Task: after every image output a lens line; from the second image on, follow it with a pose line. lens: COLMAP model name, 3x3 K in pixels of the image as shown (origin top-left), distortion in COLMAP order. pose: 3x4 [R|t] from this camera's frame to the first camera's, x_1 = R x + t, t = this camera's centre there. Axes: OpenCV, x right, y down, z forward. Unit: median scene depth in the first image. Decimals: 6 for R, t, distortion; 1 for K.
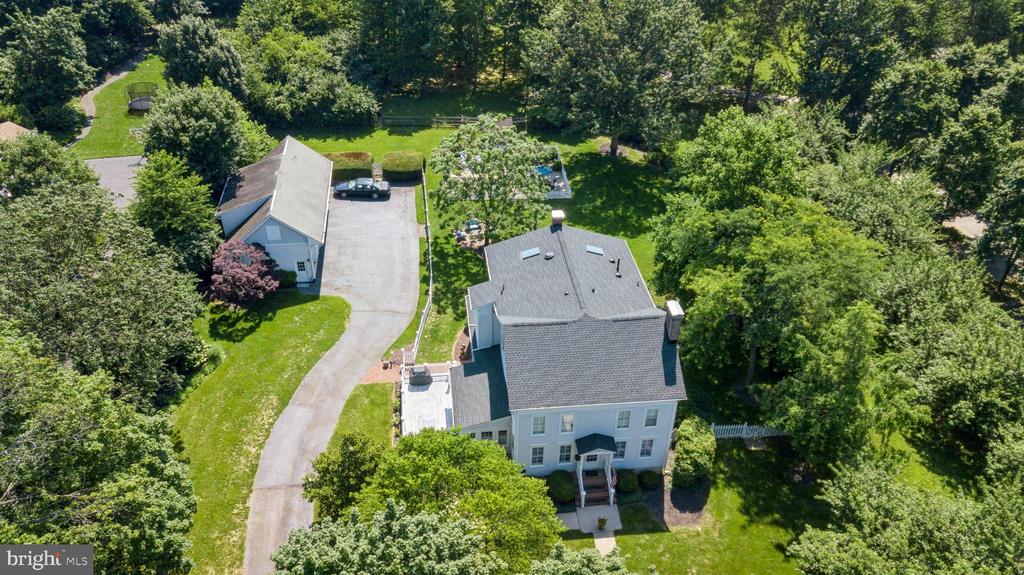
lens RADIAL K [[797.1, 0, 502.4], [0, 797.1, 289.6], [0, 0, 1]] dist [0.004524, 0.011443]
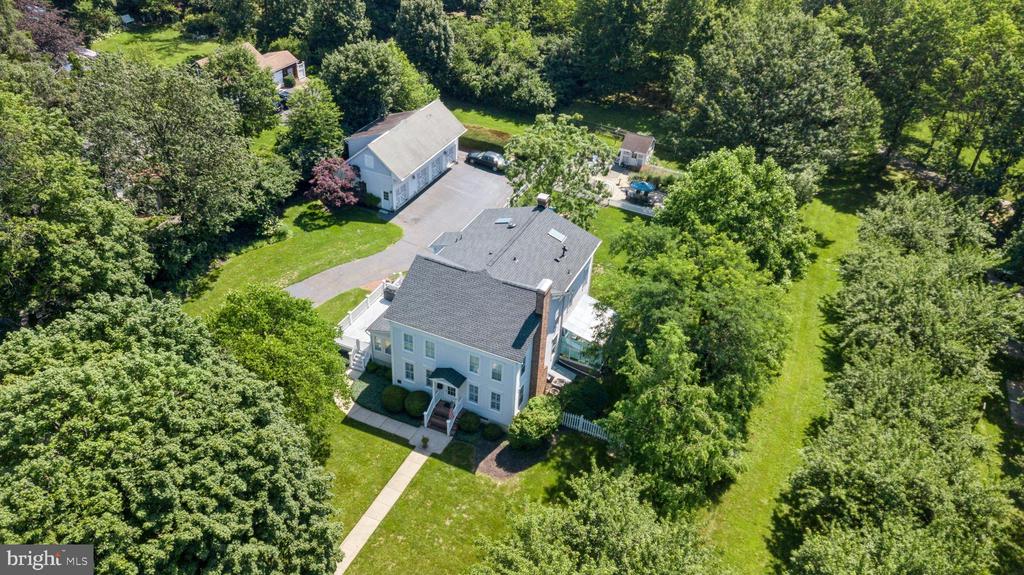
lens RADIAL K [[797.1, 0, 502.4], [0, 797.1, 289.6], [0, 0, 1]] dist [0.004524, 0.011443]
pose [[0.849753, 0.310923, -0.425731, 0.395711], [-0.332120, 0.942887, 0.025709, 0.013272], [0.409409, 0.119548, 0.904485, -0.008304]]
